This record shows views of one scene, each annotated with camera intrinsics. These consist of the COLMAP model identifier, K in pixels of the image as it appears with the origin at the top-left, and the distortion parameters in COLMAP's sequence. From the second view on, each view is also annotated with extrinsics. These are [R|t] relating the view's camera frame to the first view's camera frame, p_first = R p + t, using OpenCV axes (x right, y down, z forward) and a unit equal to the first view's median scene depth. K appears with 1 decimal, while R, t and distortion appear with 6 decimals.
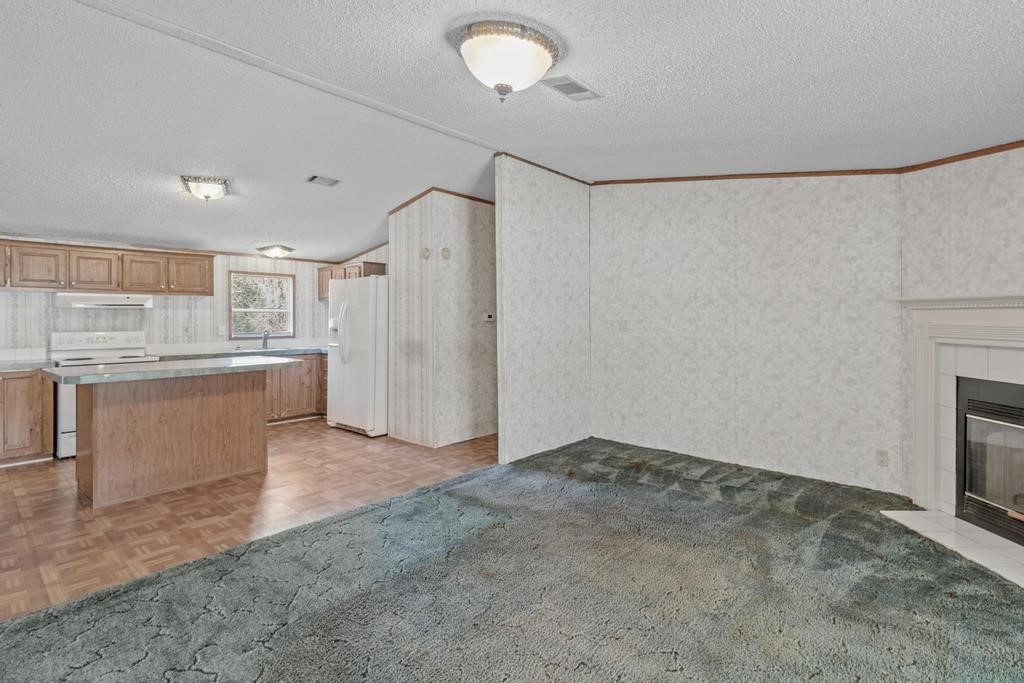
lens RADIAL K [[499.3, 0, 519.5], [0, 499.3, 321.0], [0, 0, 1]] dist [0.016318, 0.000617]
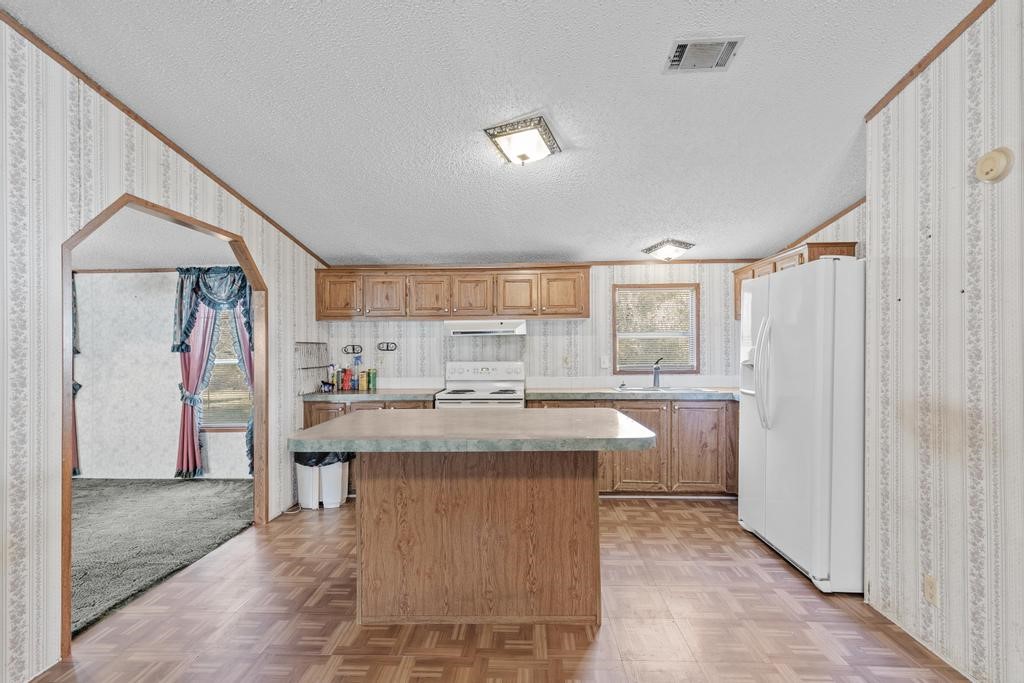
lens RADIAL K [[469.2, 0, 508.6], [0, 469.2, 348.5], [0, 0, 1]] dist [0.008408, -0.000929]
pose [[0.630658, 0.000755, -0.776061, -0.168425], [0.001817, 0.999995, 0.002449, -0.005831], [0.776059, -0.002955, 0.630654, 0.601534]]
